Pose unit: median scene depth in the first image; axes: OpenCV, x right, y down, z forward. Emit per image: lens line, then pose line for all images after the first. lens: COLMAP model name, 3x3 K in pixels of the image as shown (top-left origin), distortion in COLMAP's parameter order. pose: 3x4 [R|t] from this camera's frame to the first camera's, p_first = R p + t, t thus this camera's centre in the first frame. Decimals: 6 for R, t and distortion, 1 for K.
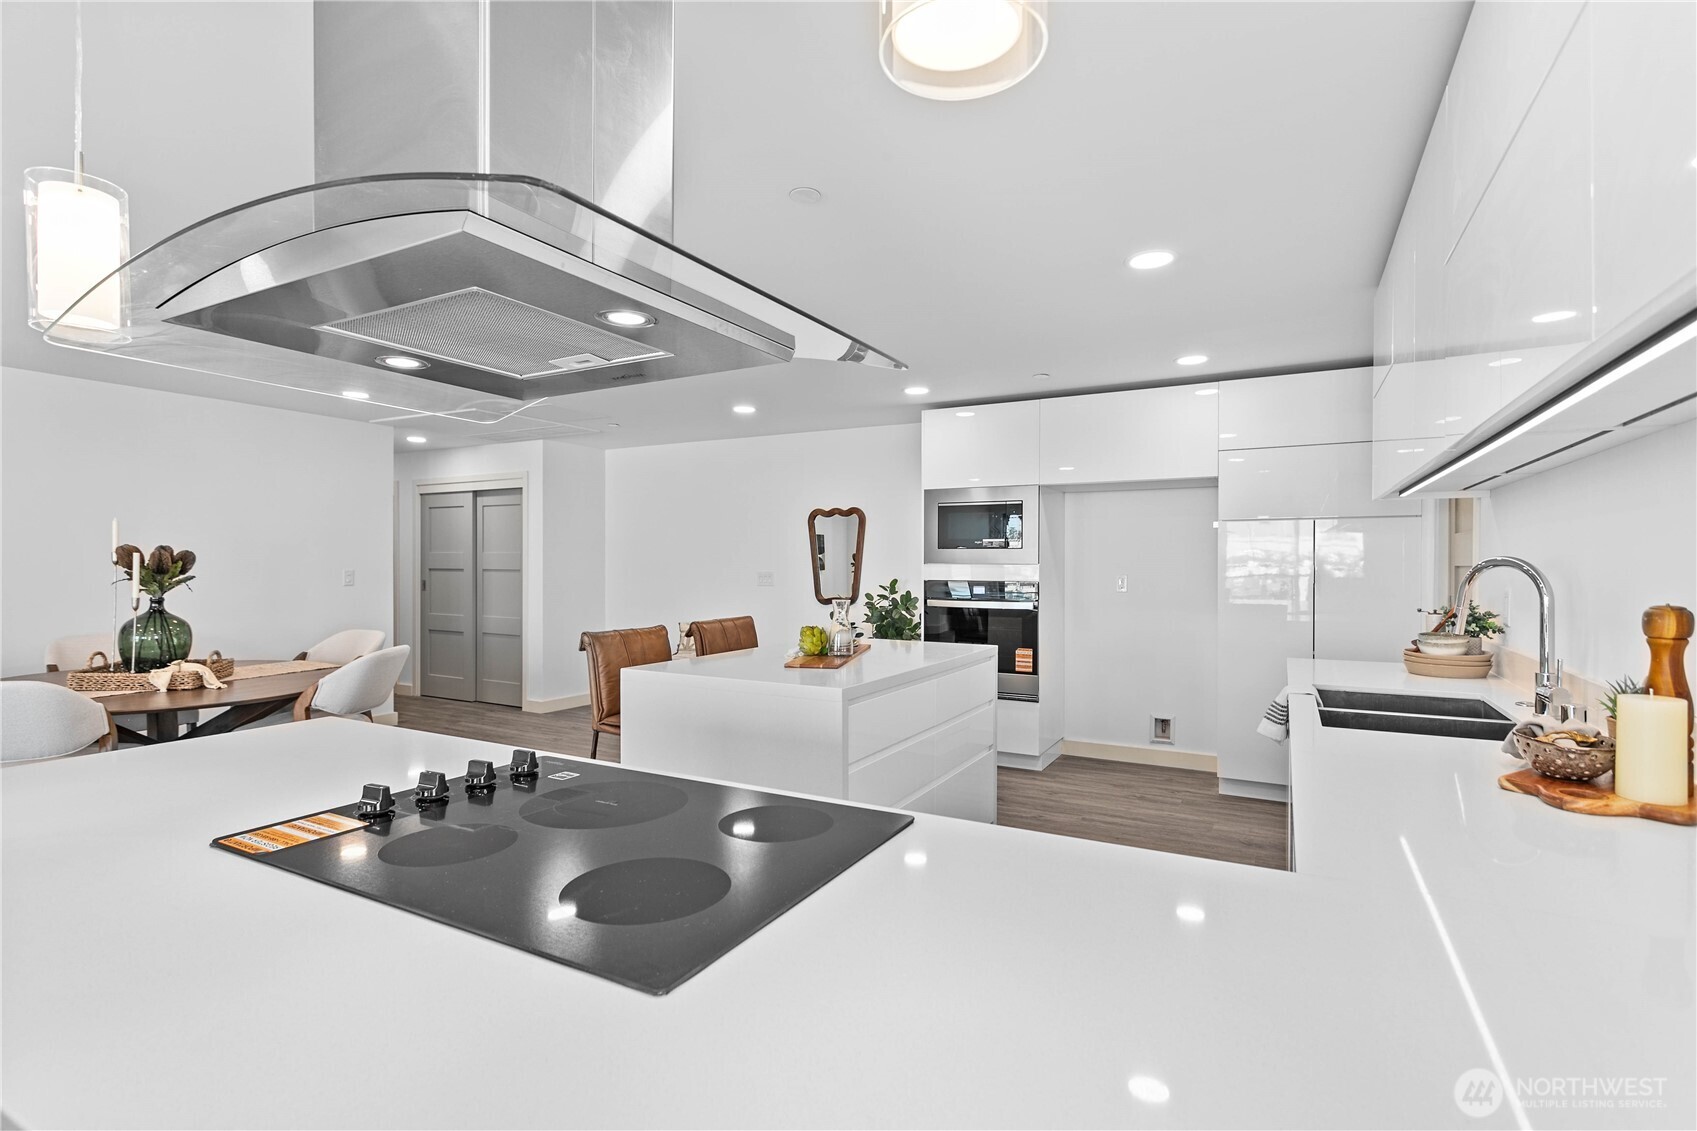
lens RADIAL K [[804.7, 0, 839.8], [0, 804.7, 560.7], [0, 0, 1]] dist [-0.000053, 0.001872]
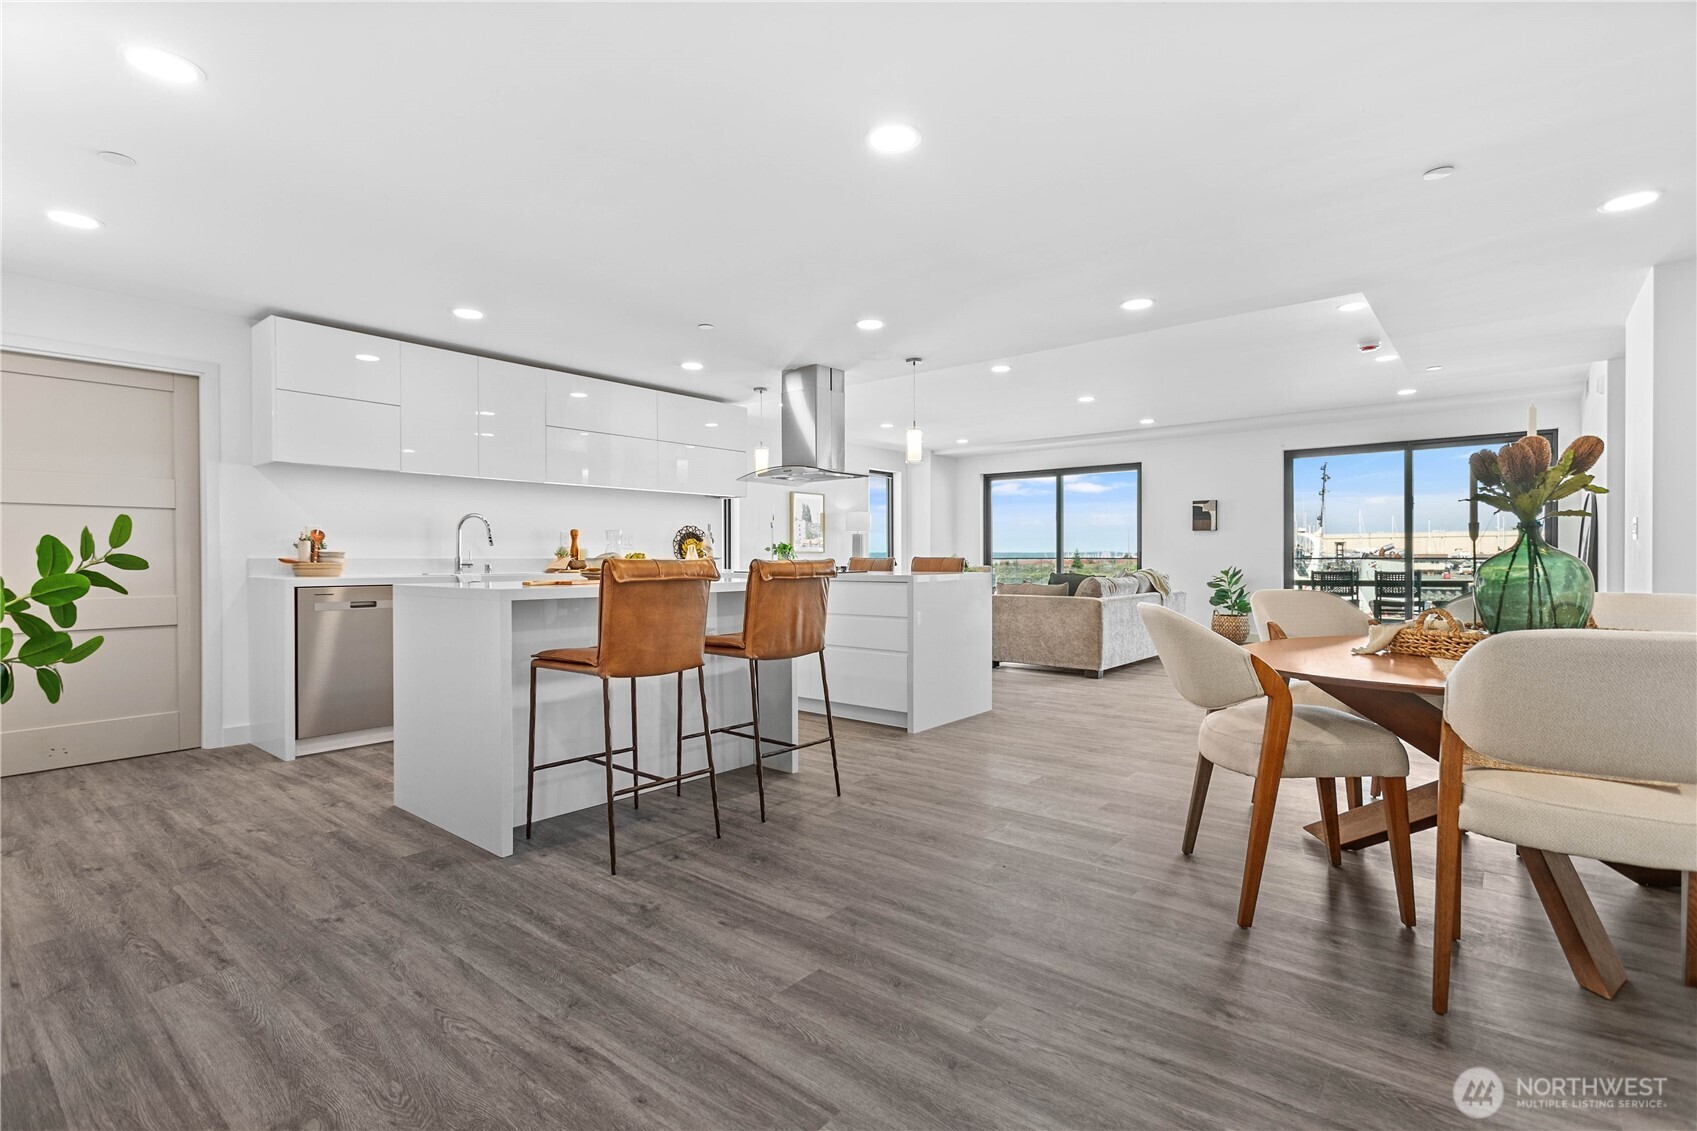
lens RADIAL K [[804.7, 0, 856.9], [0, 804.7, 570.8], [0, 0, 1]] dist [-0.000053, 0.001872]
pose [[-0.984847, 0.000547, 0.173422, -0.341291], [0.002555, 0.999932, 0.011356, 0.059478], [-0.173404, 0.011627, -0.984782, 1.310519]]
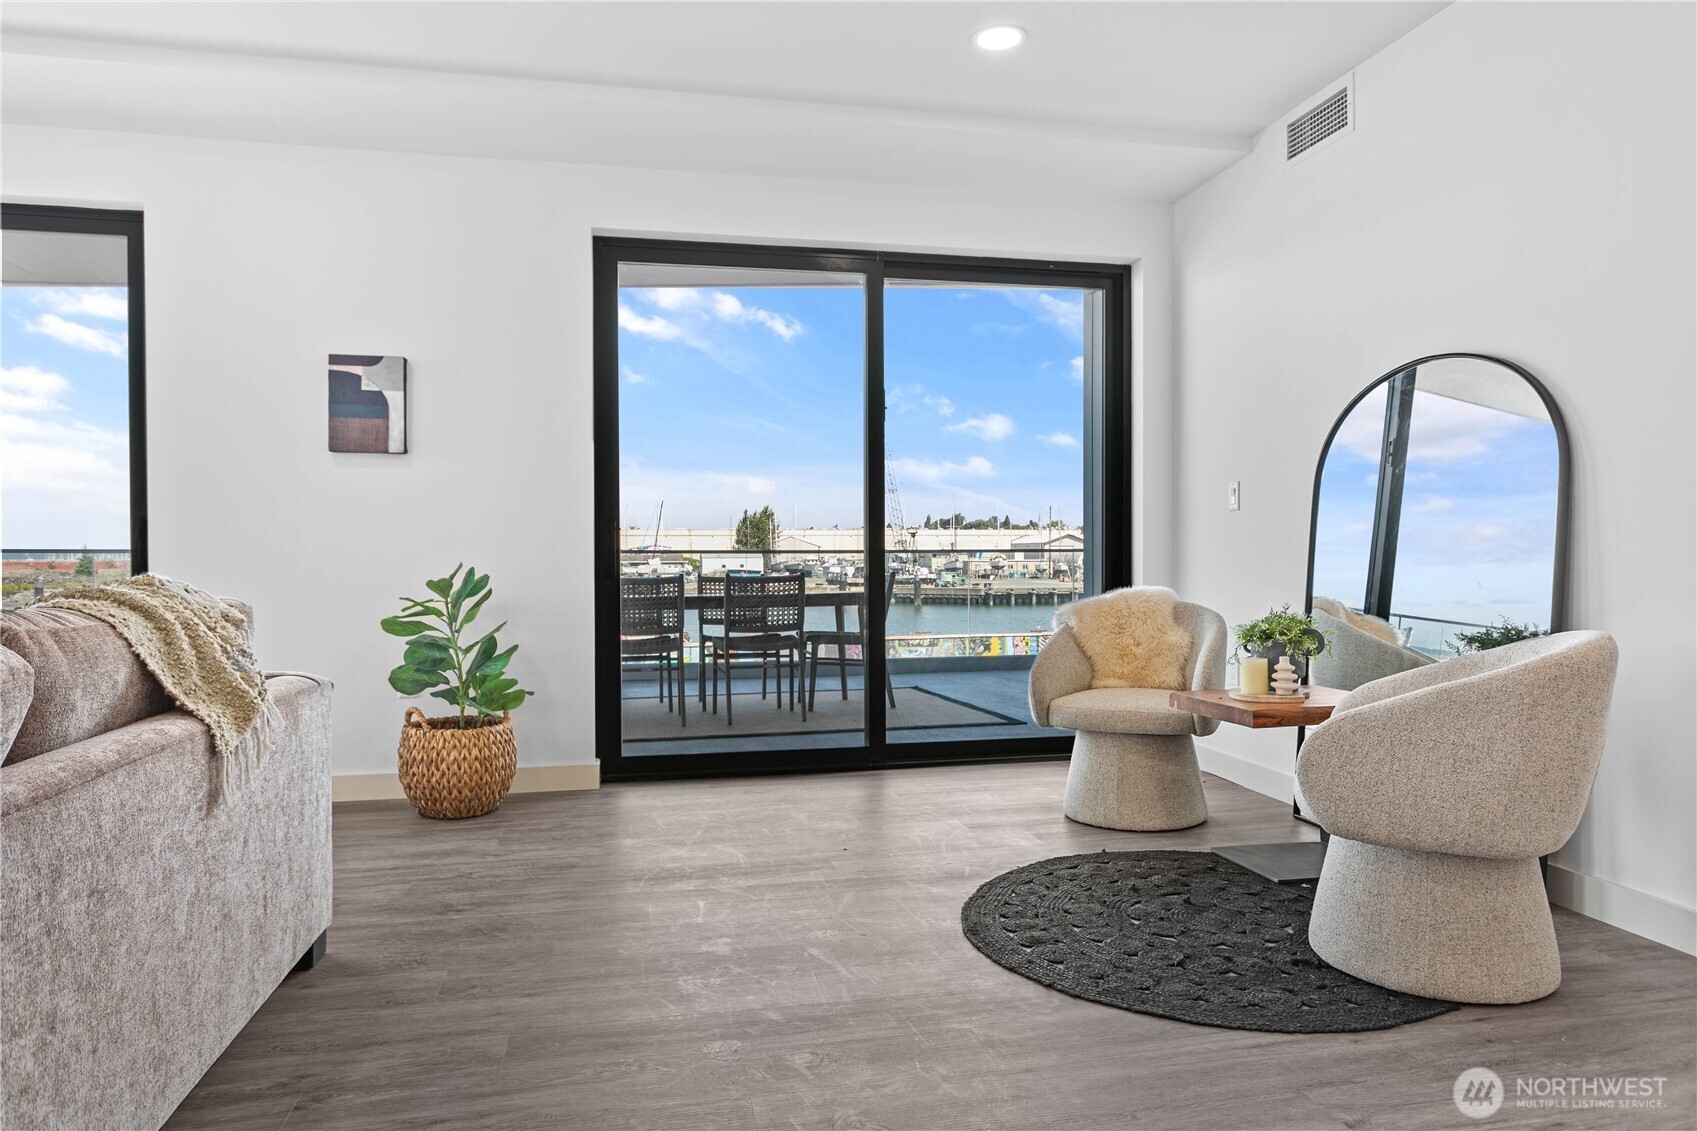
lens RADIAL K [[1065.4, 0, 848.3], [0, 1065.4, 570.0], [0, 0, 1]] dist [-0.003611, -0.001067]
pose [[-0.755642, 0.009792, -0.654912, -0.578006], [0.005604, 0.999948, 0.008486, 0.069764], [0.654961, 0.002743, -0.755658, 0.095366]]
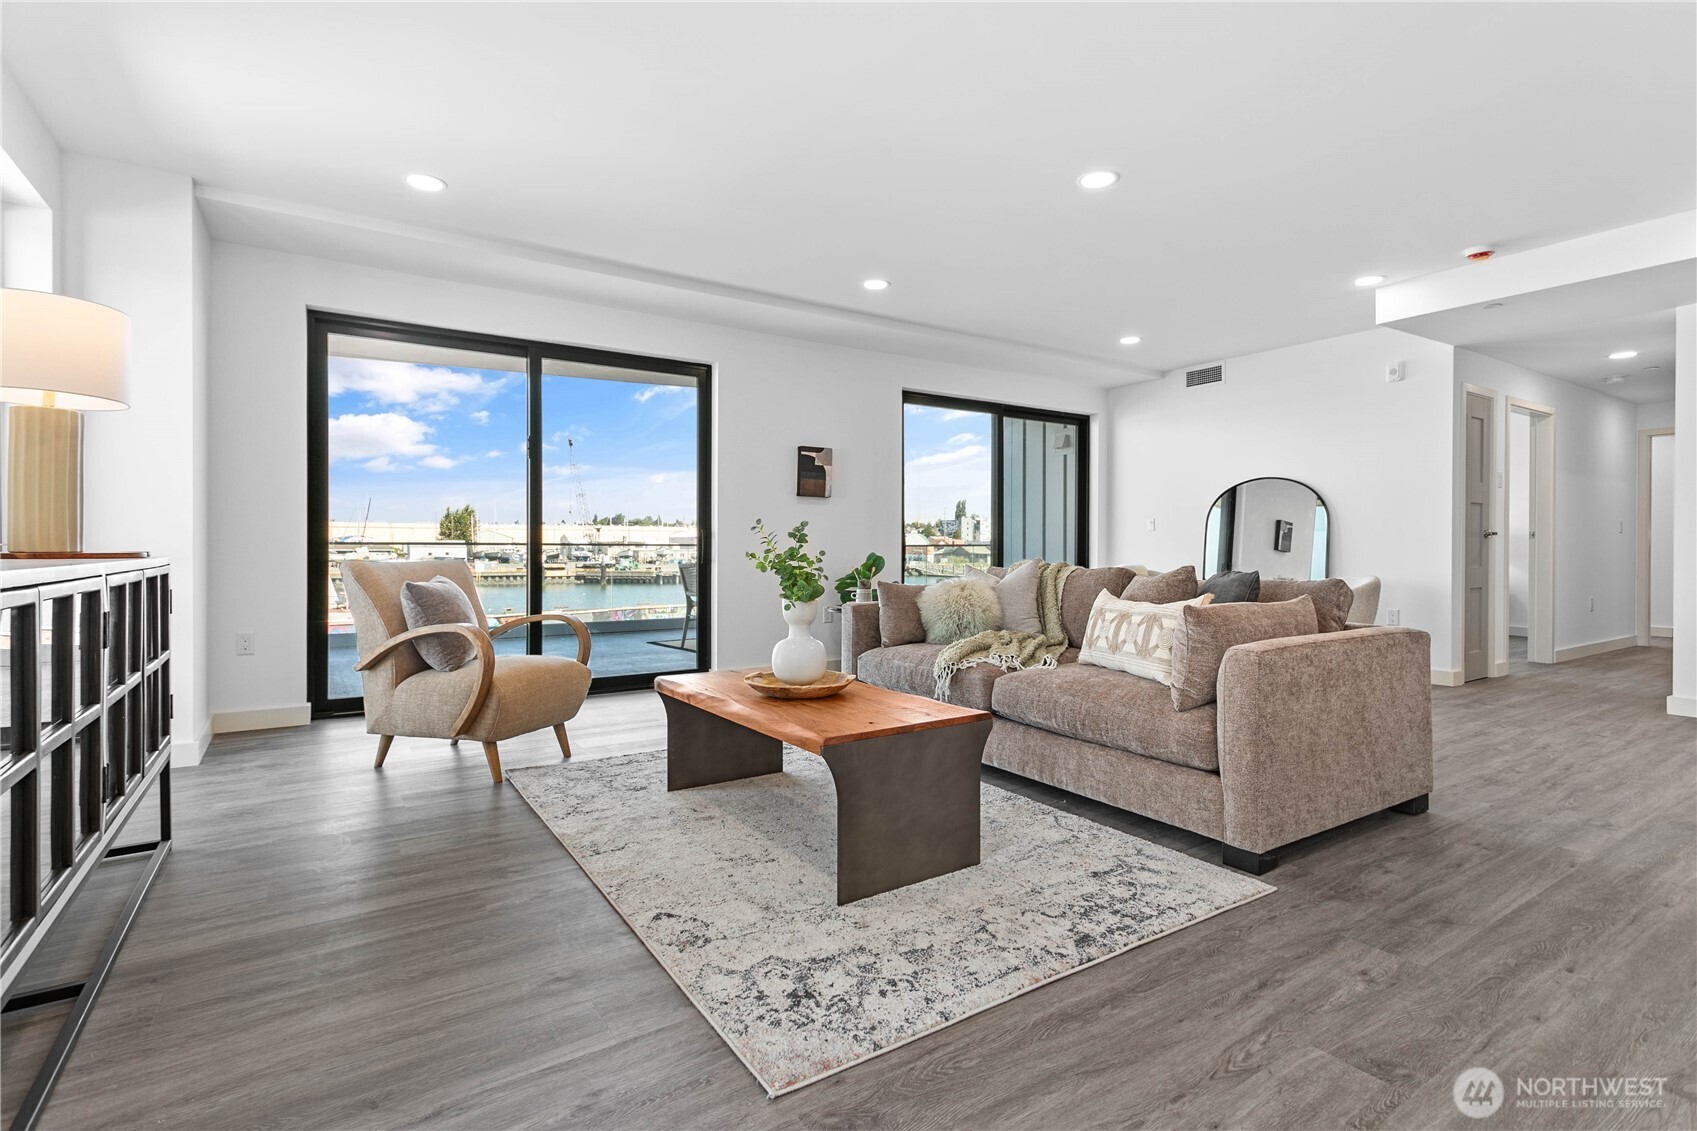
lens RADIAL K [[804.7, 0, 843.9], [0, 804.7, 558.2], [0, 0, 1]] dist [-0.000053, 0.001872]
pose [[-0.458740, 0.010396, -0.888510, 0.203023], [0.001658, 0.999940, 0.010843, 0.063279], [0.888569, 0.003501, -0.458729, -0.169814]]
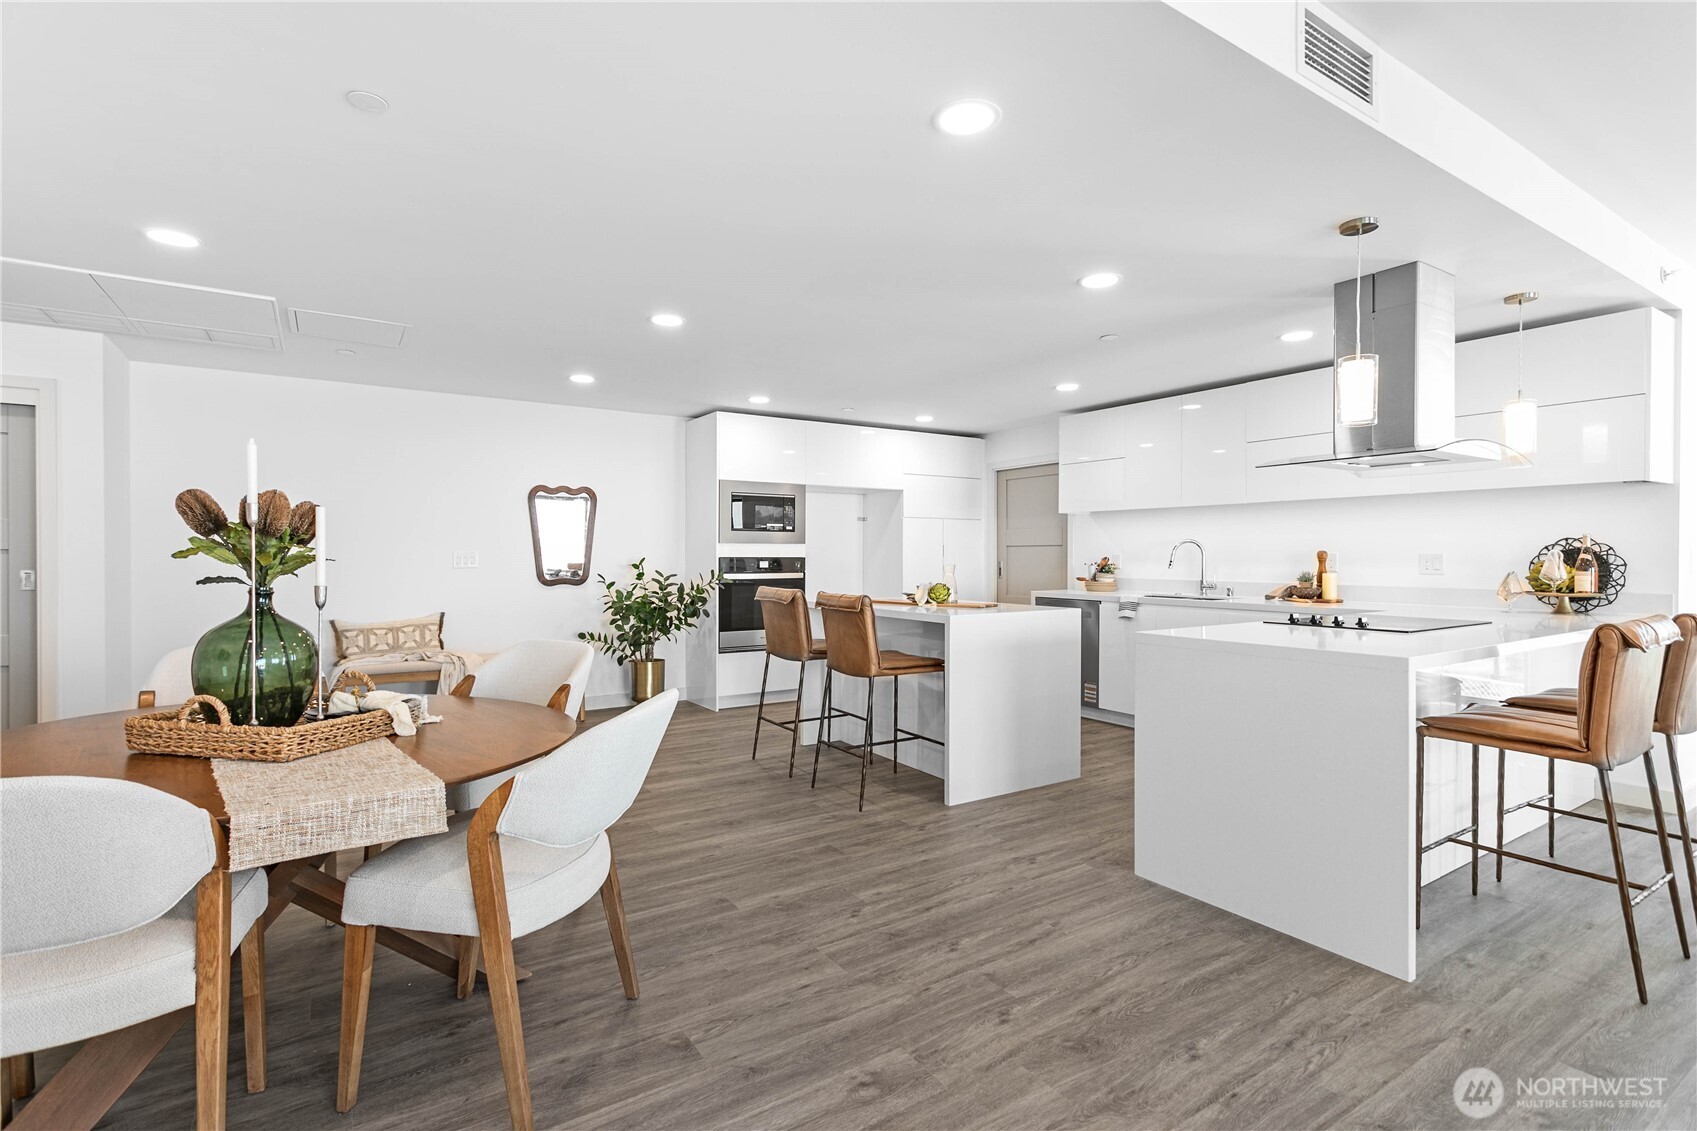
lens RADIAL K [[804.7, 0, 834.8], [0, 804.7, 558.3], [0, 0, 1]] dist [-0.000053, 0.001872]
pose [[0.474803, -0.005658, 0.880074, -0.878592], [-0.003961, 0.999955, 0.008566, 0.015935], [-0.880083, -0.007553, 0.474760, 0.309133]]
